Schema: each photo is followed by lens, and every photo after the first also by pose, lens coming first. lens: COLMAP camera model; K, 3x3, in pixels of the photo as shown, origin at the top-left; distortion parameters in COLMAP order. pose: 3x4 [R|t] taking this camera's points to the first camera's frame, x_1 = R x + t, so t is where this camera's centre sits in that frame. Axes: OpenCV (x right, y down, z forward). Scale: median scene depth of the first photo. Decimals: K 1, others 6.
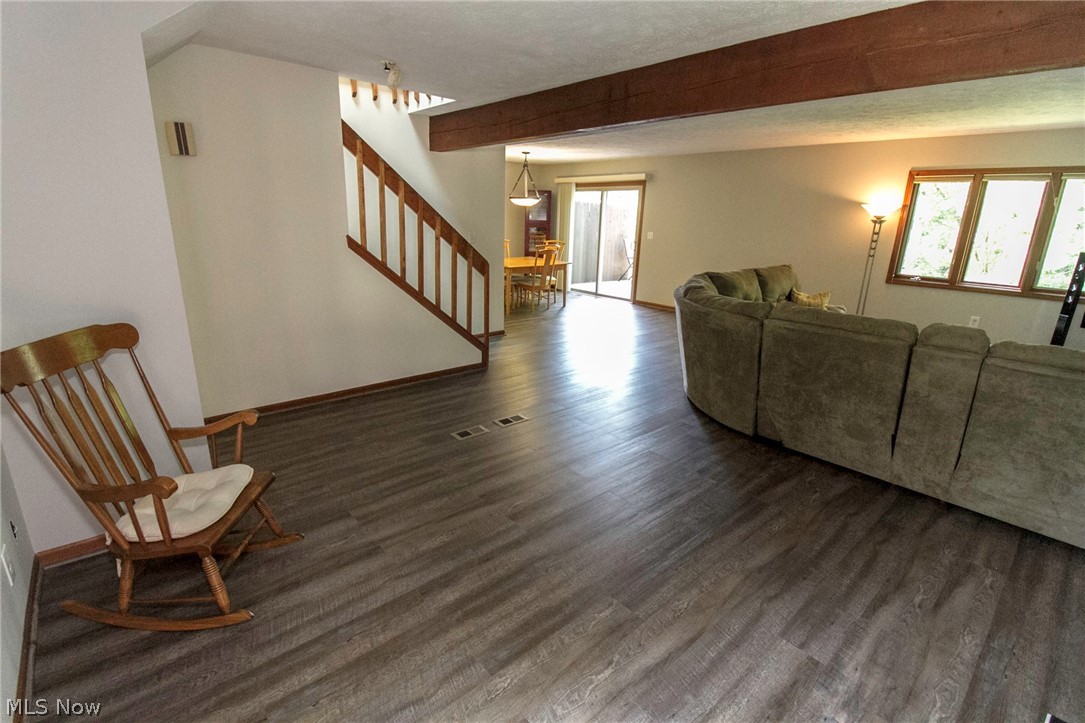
lens RADIAL K [[501.7, 0, 536.6], [0, 501.7, 359.0], [0, 0, 1]] dist [0.001734, -0.014601]
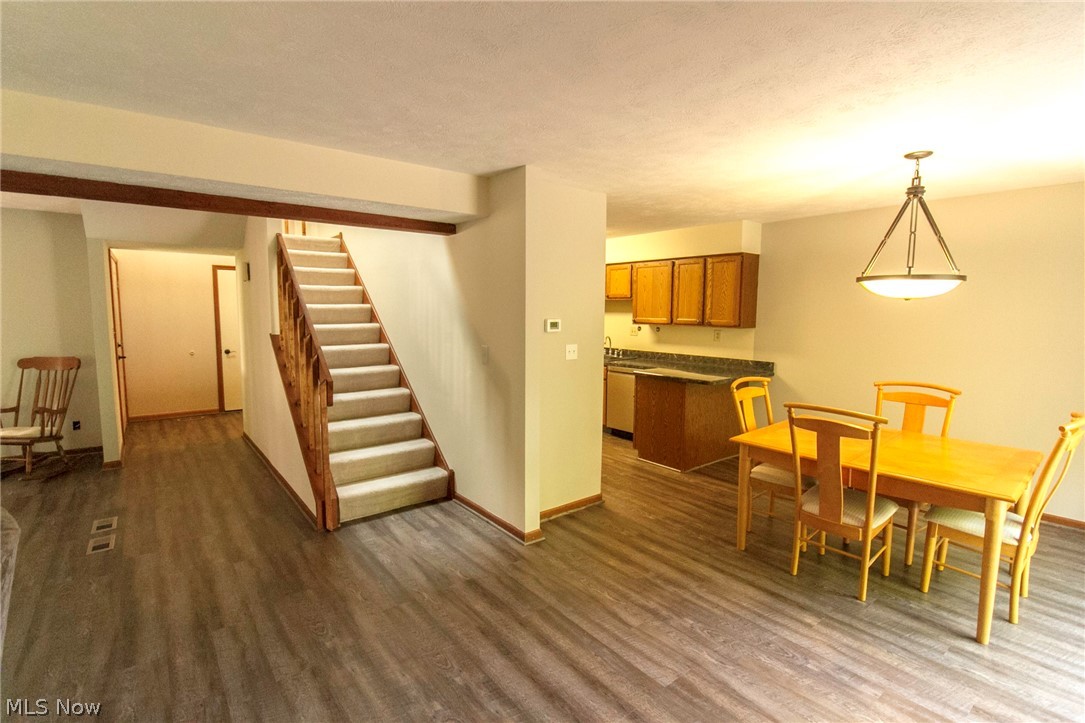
lens RADIAL K [[501.7, 0, 536.6], [0, 501.7, 359.0], [0, 0, 1]] dist [0.001734, -0.014601]
pose [[-0.044705, 0.073509, -0.996292, 0.552565], [-0.287955, 0.954013, 0.083310, -0.347399], [0.956600, 0.290612, -0.021482, 1.227083]]
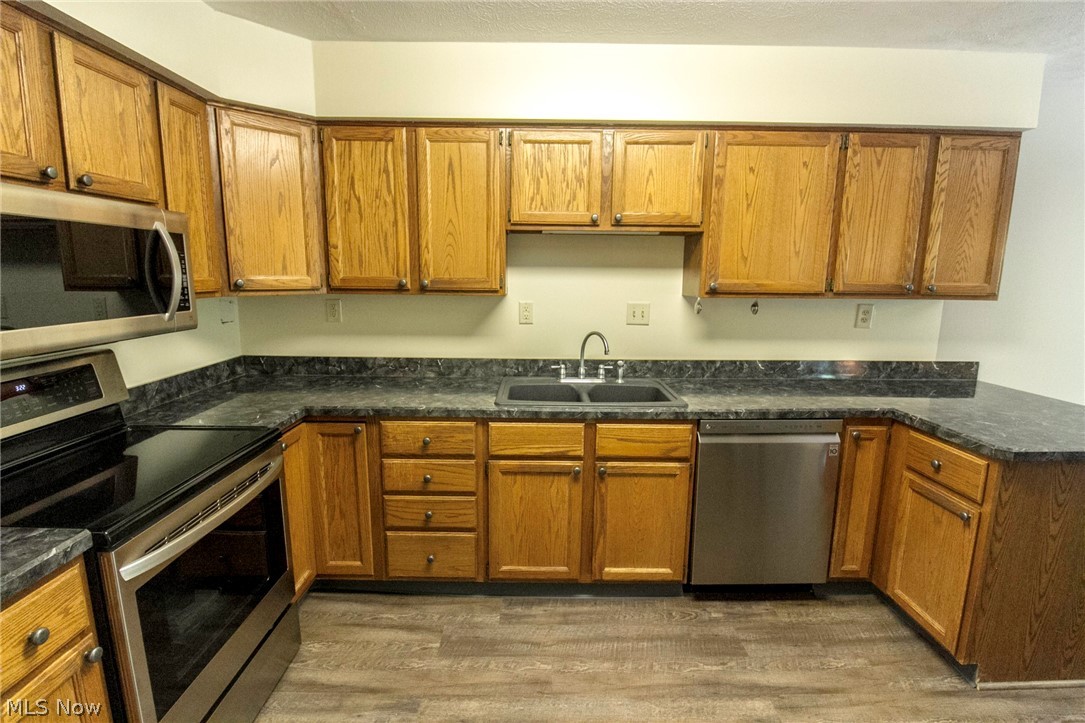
lens RADIAL K [[501.7, 0, 536.6], [0, 501.7, 359.0], [0, 0, 1]] dist [0.001734, -0.014601]
pose [[0.756758, 0.089126, -0.647591, -0.482086], [-0.171888, 0.982931, -0.065585, -0.281072], [0.630692, 0.160945, 0.759160, 0.961391]]
